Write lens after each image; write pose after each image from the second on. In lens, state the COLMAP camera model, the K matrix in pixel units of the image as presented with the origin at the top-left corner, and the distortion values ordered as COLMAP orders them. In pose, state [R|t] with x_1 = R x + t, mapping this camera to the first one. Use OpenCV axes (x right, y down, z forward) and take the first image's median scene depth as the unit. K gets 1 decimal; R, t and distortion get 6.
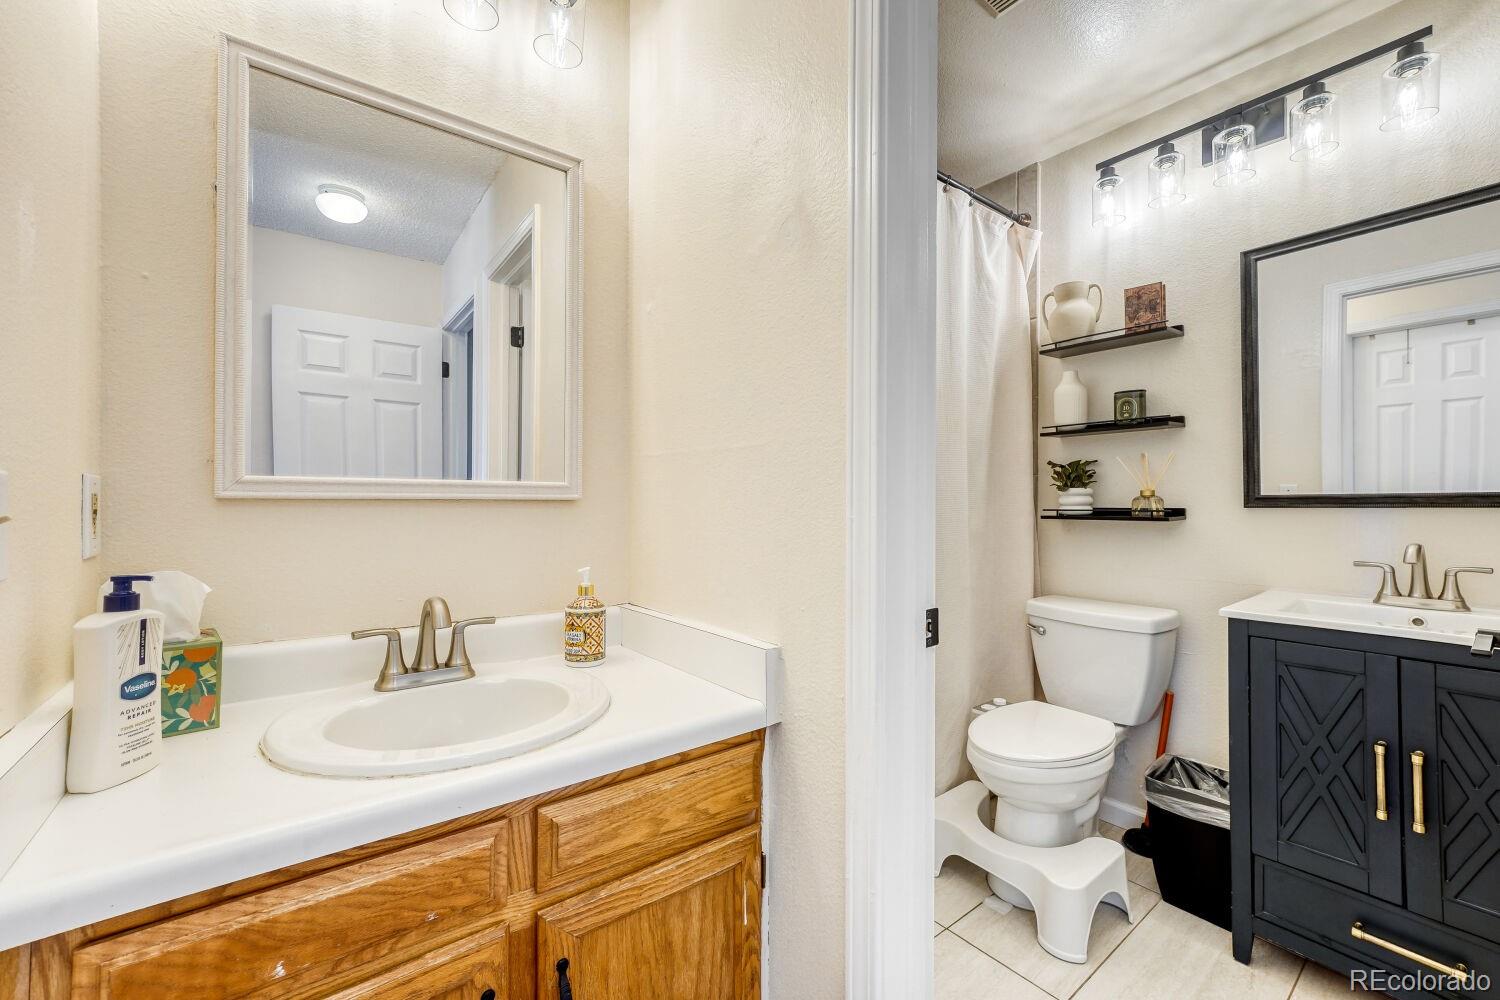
lens RADIAL K [[609.7, 0, 747.0], [0, 609.7, 501.9], [0, 0, 1]] dist [0.003086, 0.000858]
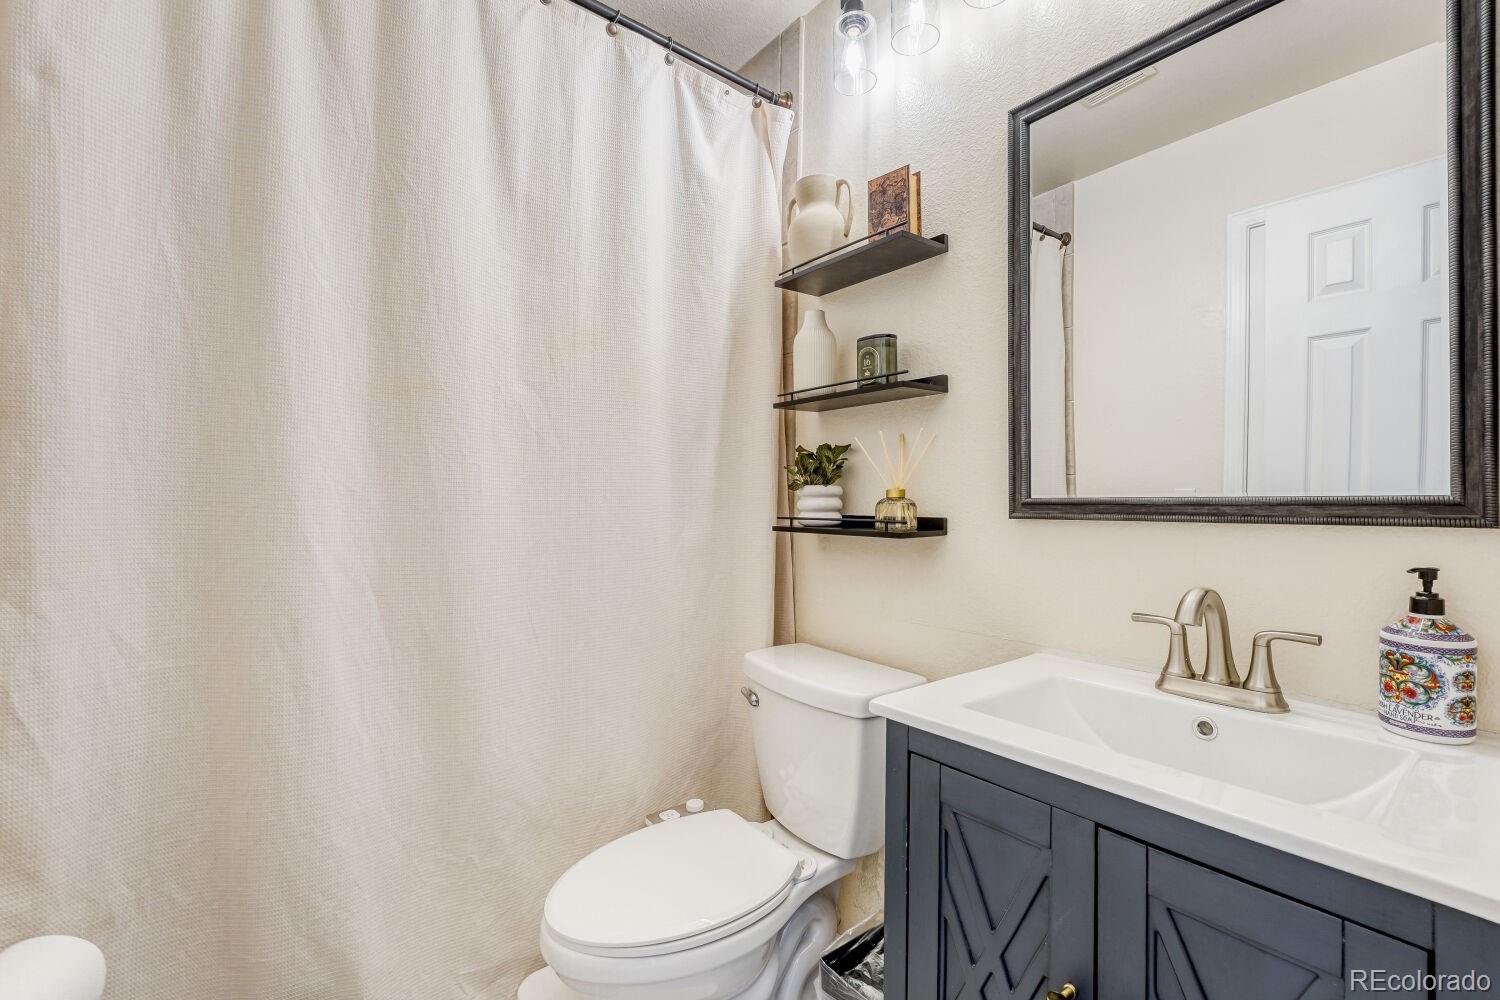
lens RADIAL K [[657.8, 0, 752.9], [0, 657.8, 503.6], [0, 0, 1]] dist [-0.009769, -0.000370]
pose [[0.999912, 0.011341, 0.006855, 0.498697], [-0.011344, 0.999936, 0.000422, -0.002671], [-0.006850, -0.000499, 0.999976, 0.301836]]
